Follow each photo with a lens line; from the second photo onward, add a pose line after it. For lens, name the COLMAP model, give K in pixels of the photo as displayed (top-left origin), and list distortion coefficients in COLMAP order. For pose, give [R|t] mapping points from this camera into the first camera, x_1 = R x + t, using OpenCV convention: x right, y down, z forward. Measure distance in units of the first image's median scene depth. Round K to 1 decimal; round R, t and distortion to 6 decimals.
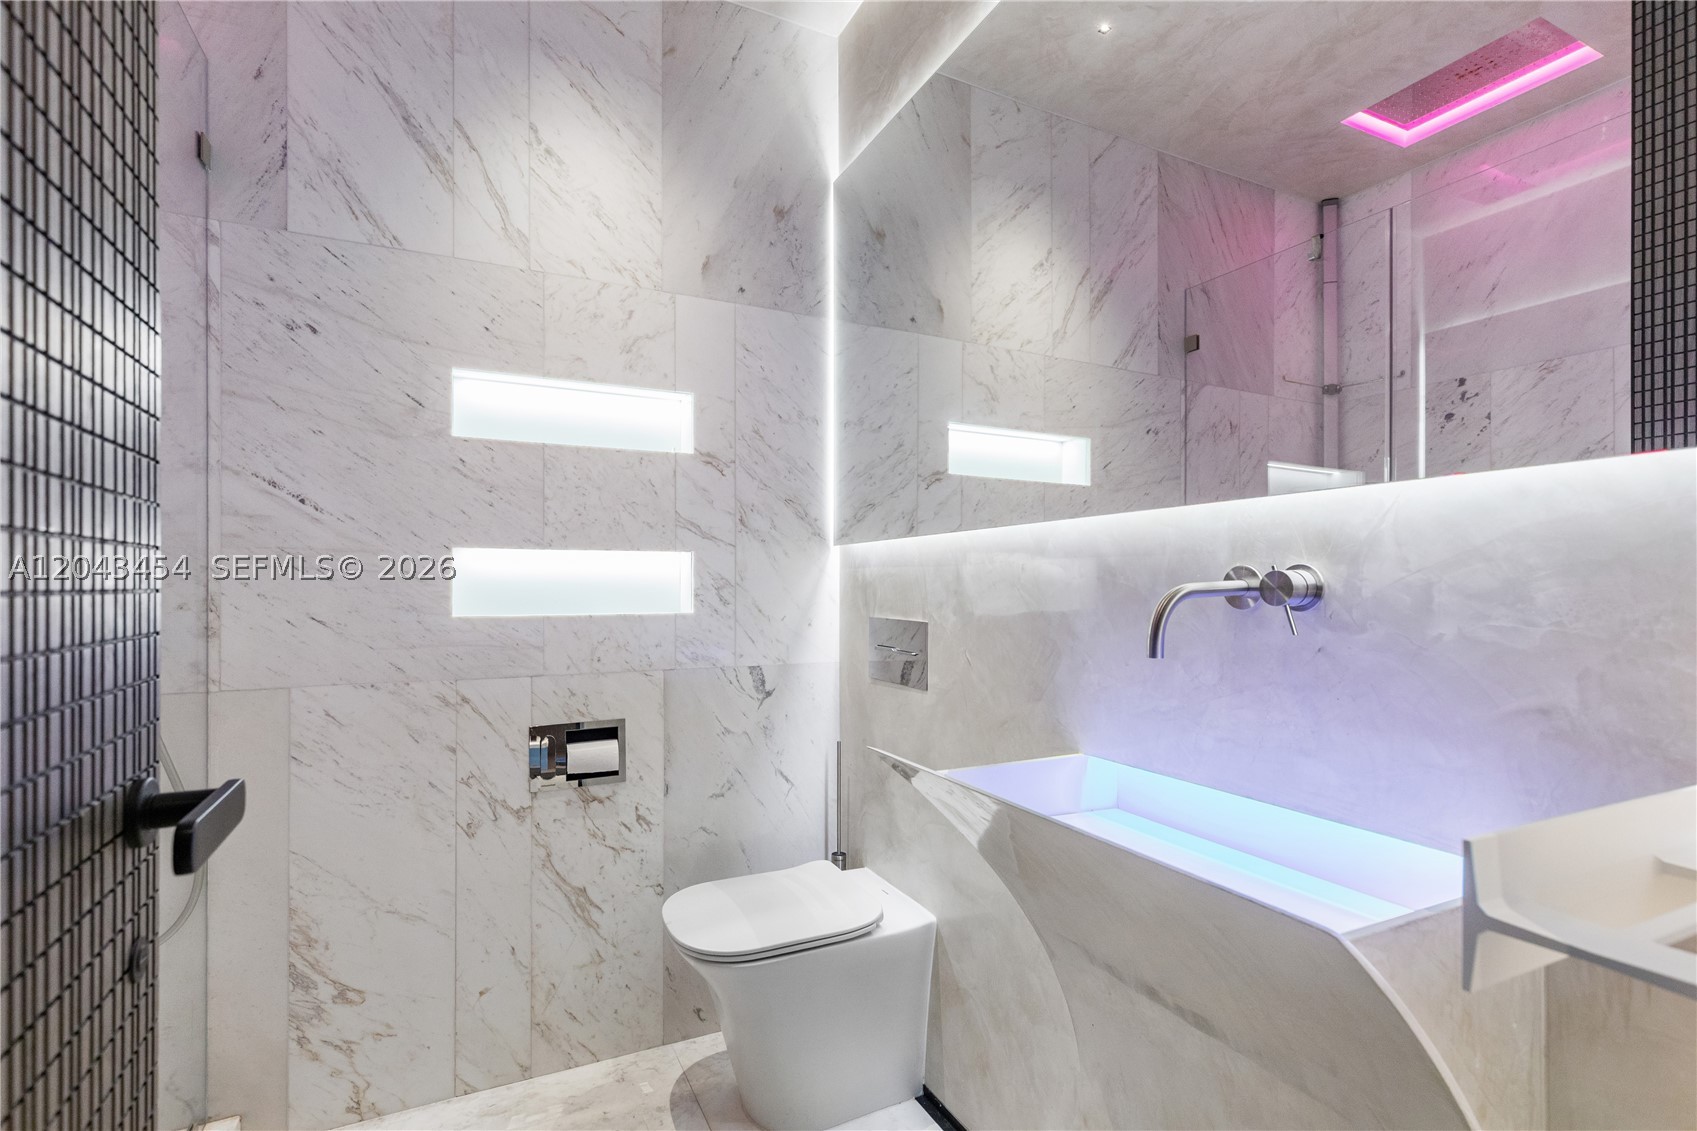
lens RADIAL K [[773.4, 0, 822.1], [0, 773.4, 583.4], [0, 0, 1]] dist [0.008005, -0.002443]
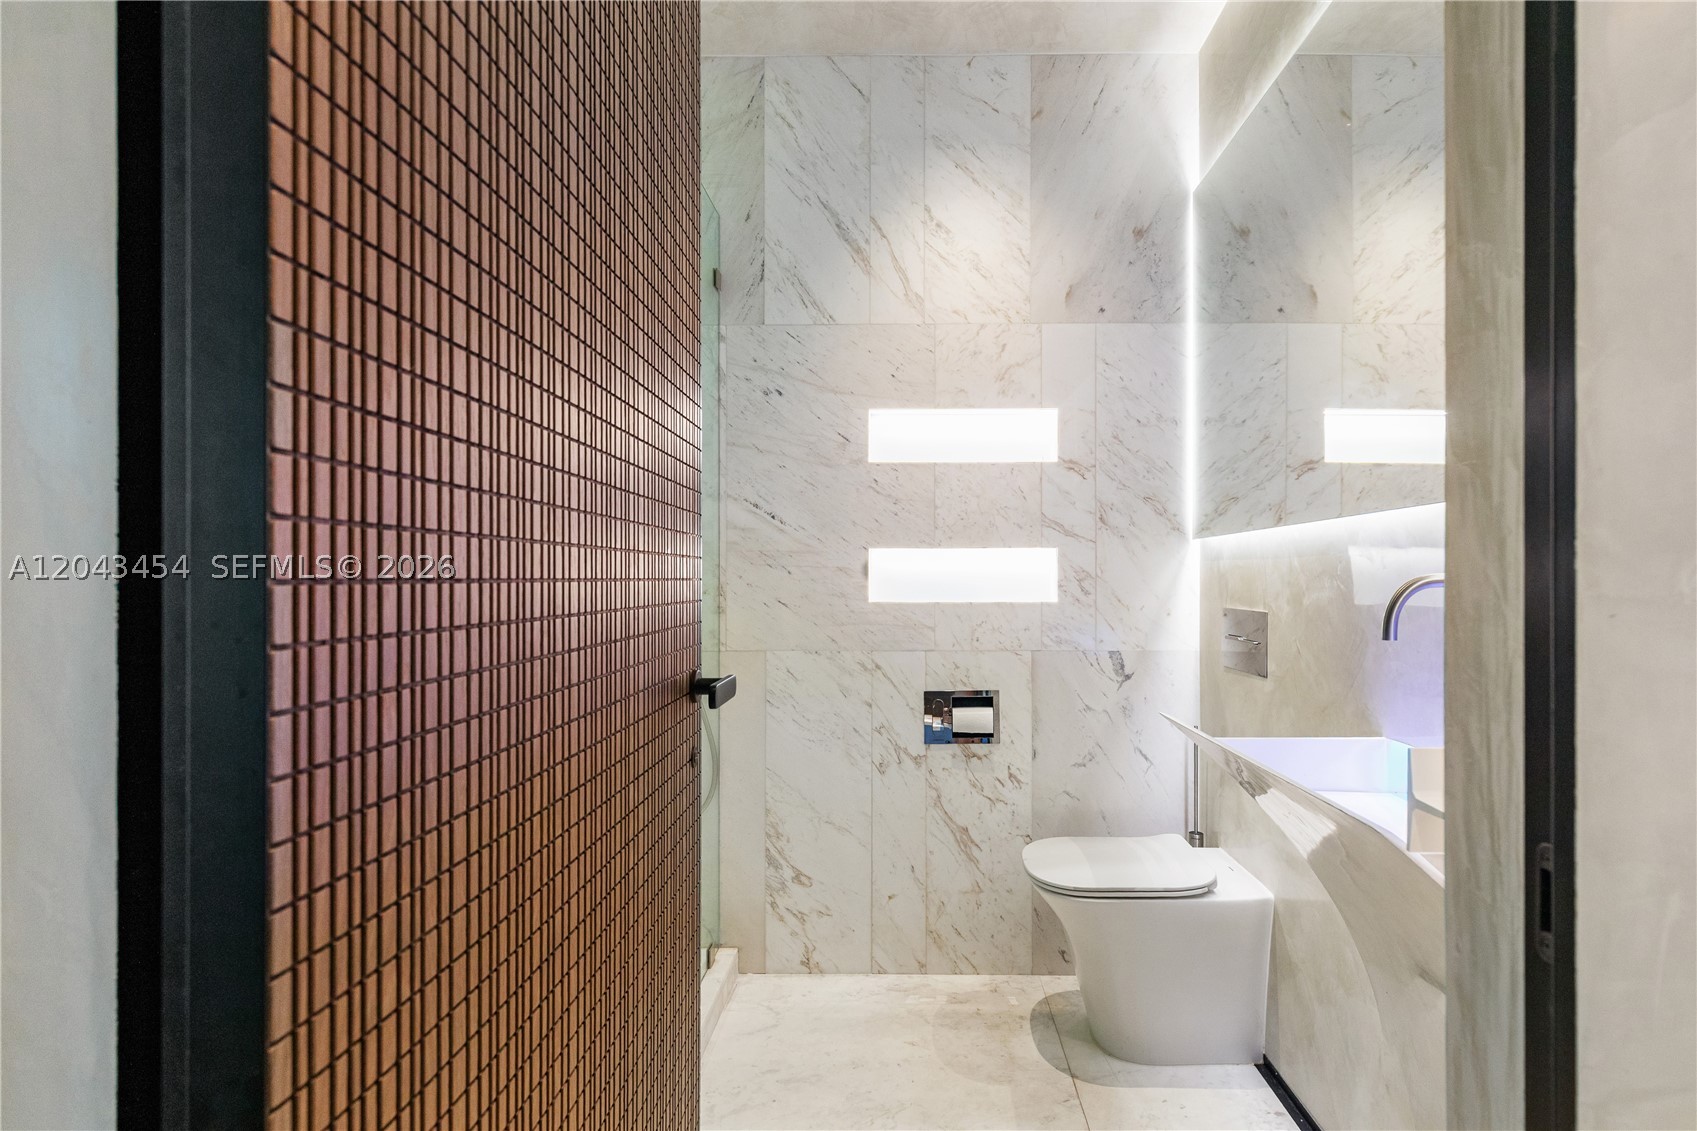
lens RADIAL K [[773.4, 0, 850.3], [0, 773.4, 573.0], [0, 0, 1]] dist [0.008005, -0.002443]
pose [[0.877337, -0.003371, -0.479862, 0.115358], [0.001373, 0.999989, -0.004514, 0.000613], [0.479872, 0.003301, 0.877332, -0.148235]]
